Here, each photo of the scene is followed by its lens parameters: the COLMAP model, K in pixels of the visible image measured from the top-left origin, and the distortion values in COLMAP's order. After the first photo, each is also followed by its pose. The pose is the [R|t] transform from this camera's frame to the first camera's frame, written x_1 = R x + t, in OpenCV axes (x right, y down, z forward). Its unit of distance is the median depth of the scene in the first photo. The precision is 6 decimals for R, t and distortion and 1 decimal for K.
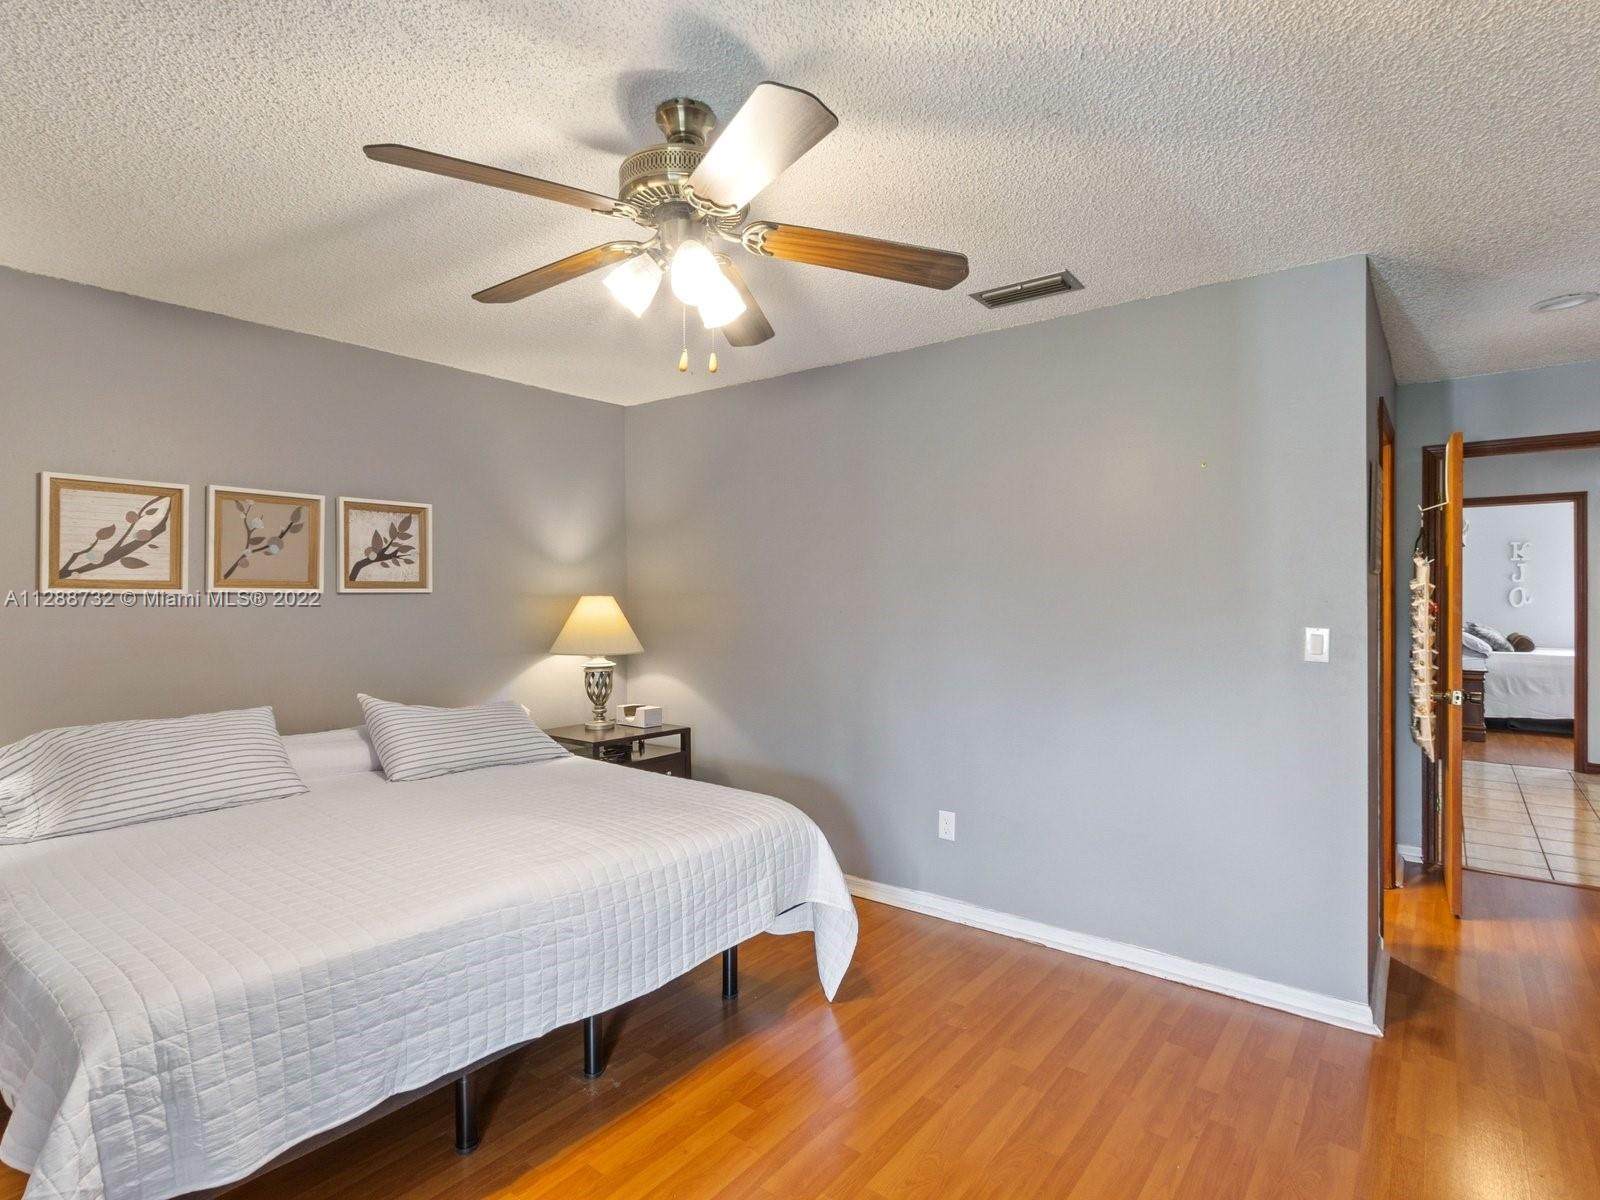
lens RADIAL K [[829.1, 0, 796.8], [0, 829.1, 590.7], [0, 0, 1]] dist [0.007062, 0.001180]
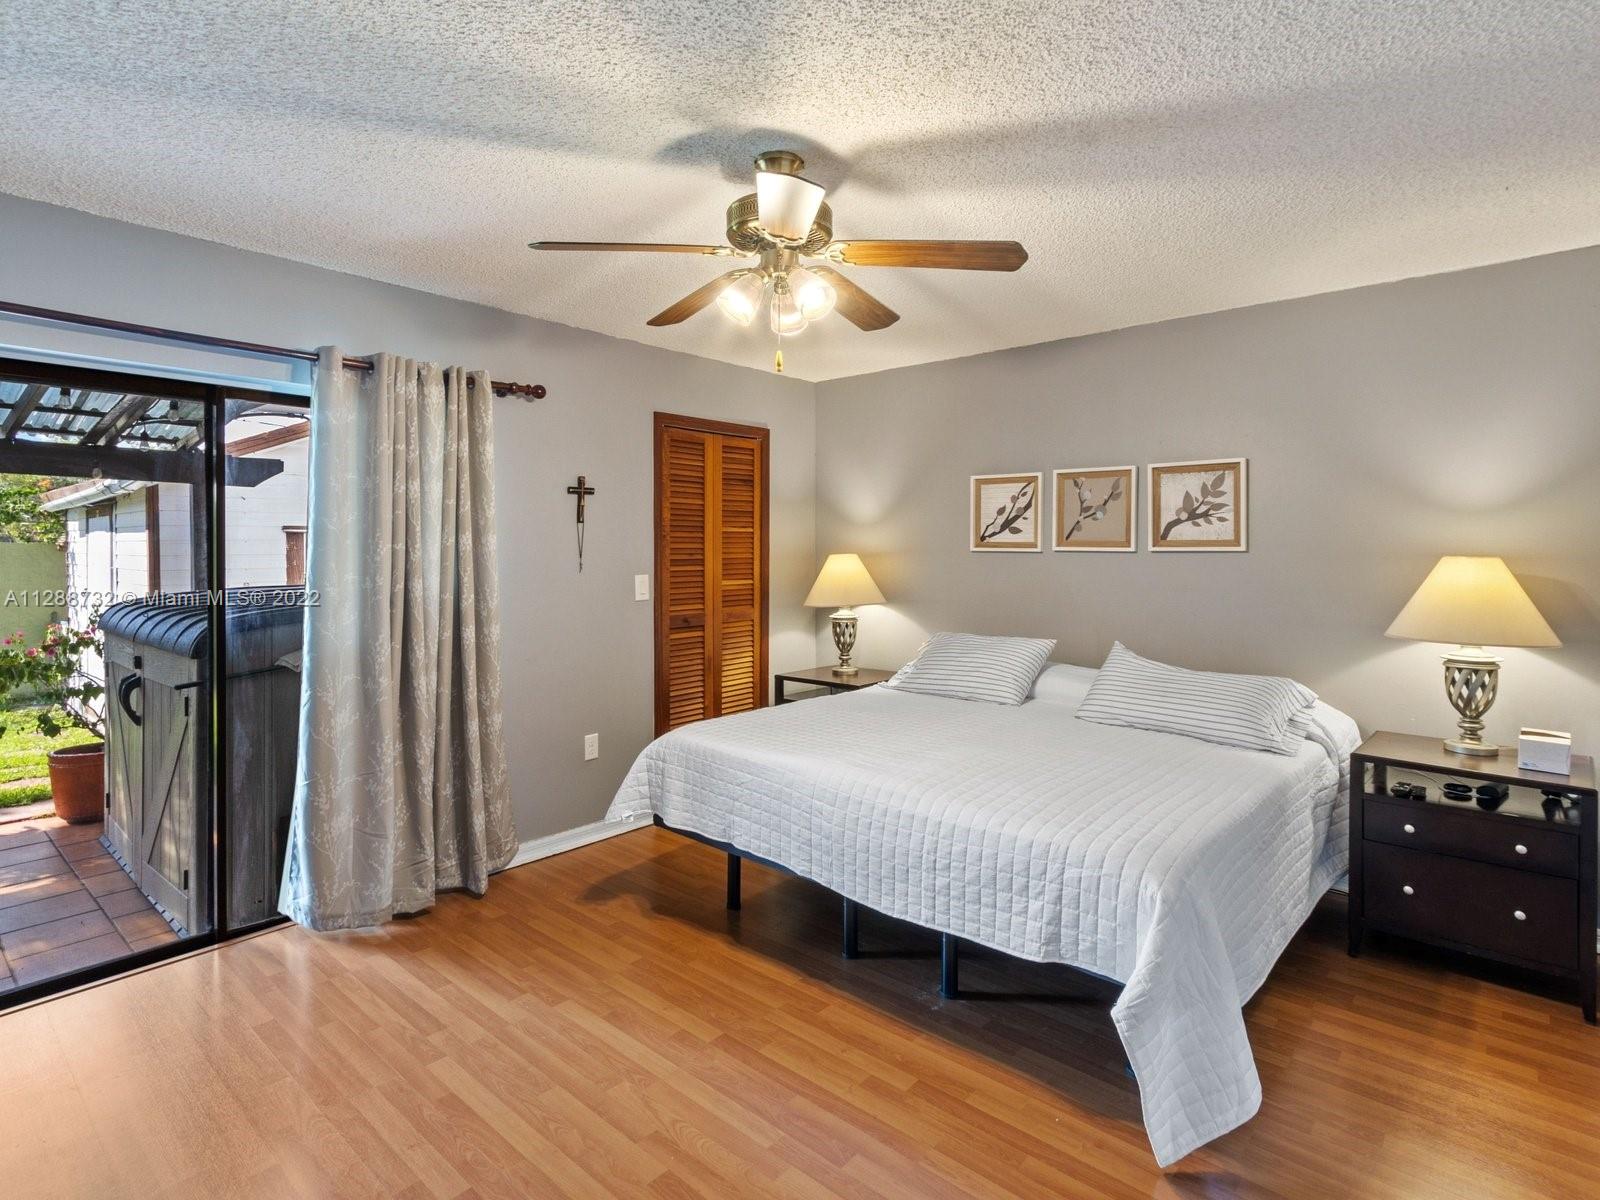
lens RADIAL K [[829.1, 0, 792.3], [0, 829.1, 556.6], [0, 0, 1]] dist [0.007062, 0.001180]
pose [[-0.060270, 0.008141, -0.998149, 0.632136], [0.000268, 0.999967, 0.008139, 0.000747], [0.998182, 0.000223, -0.060271, 0.644198]]
